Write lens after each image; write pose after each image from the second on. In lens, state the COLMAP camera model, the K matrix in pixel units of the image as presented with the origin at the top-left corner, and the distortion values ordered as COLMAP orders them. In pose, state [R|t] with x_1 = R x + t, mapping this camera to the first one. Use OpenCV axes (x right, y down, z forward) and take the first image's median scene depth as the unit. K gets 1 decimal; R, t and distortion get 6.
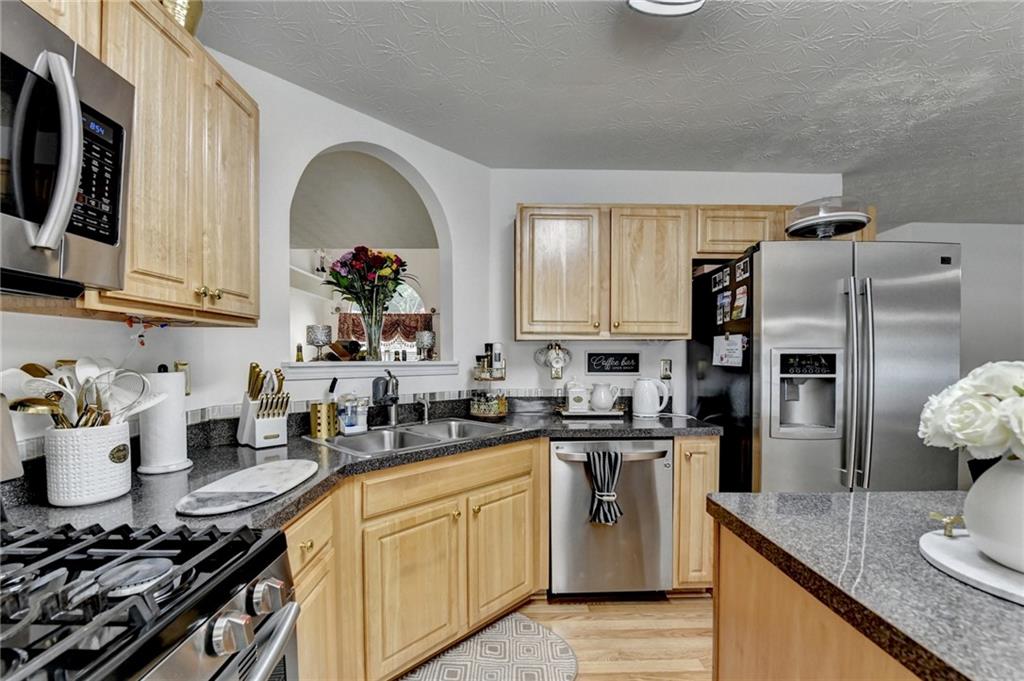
lens RADIAL K [[424.6, 0, 506.4], [0, 424.6, 362.2], [0, 0, 1]] dist [-0.014226, -0.000350]
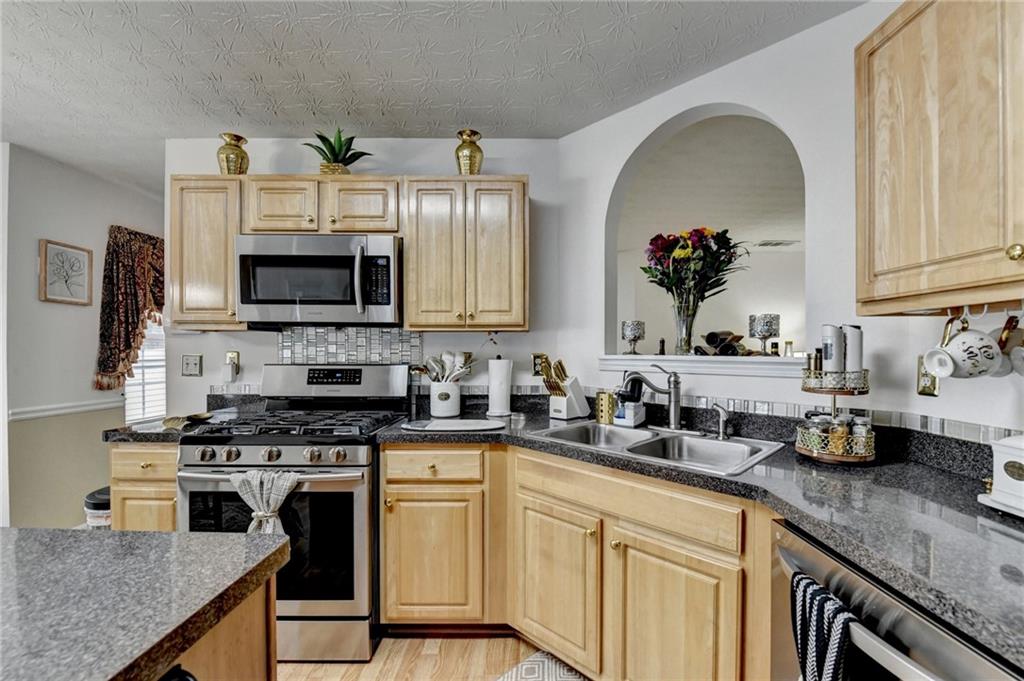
lens RADIAL K [[425.1, 0, 532.3], [0, 425.1, 354.3], [0, 0, 1]] dist [-0.020799, -0.000058]
pose [[0.008655, 0.006134, -0.999944, 0.683128], [-0.013781, 0.999887, 0.006015, -0.007580], [0.999868, 0.013728, 0.008738, 0.801806]]
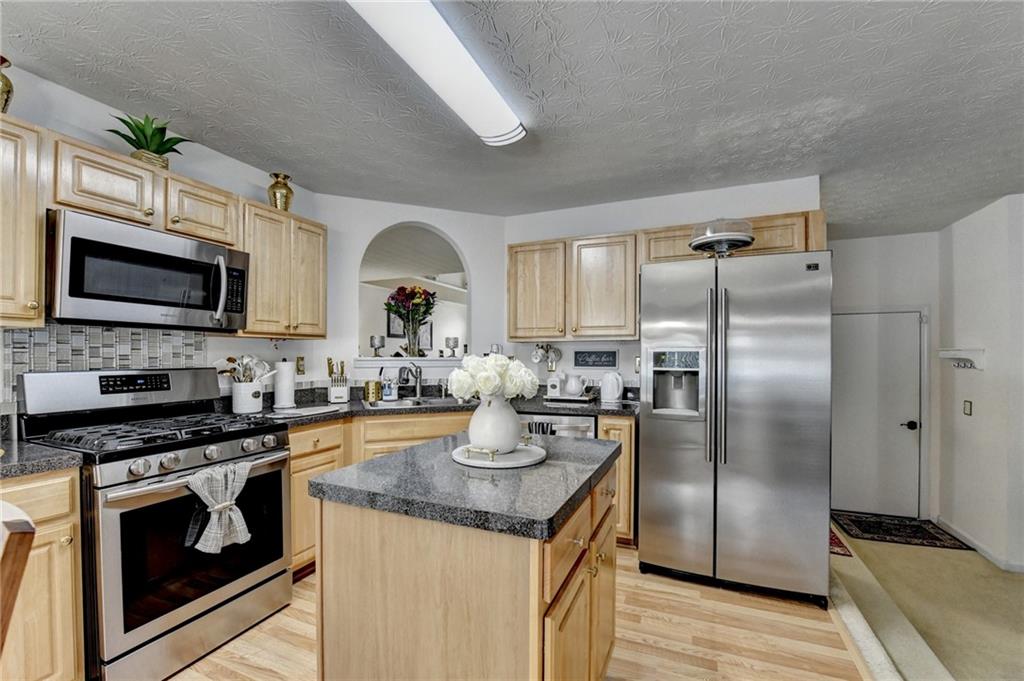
lens RADIAL K [[426.1, 0, 509.0], [0, 426.1, 355.0], [0, 0, 1]] dist [-0.018341, -0.000516]
pose [[0.914321, -0.000824, -0.404990, 0.780326], [-0.004196, 0.999925, -0.011507, 0.006887], [0.404970, 0.012220, 0.914248, -0.359437]]
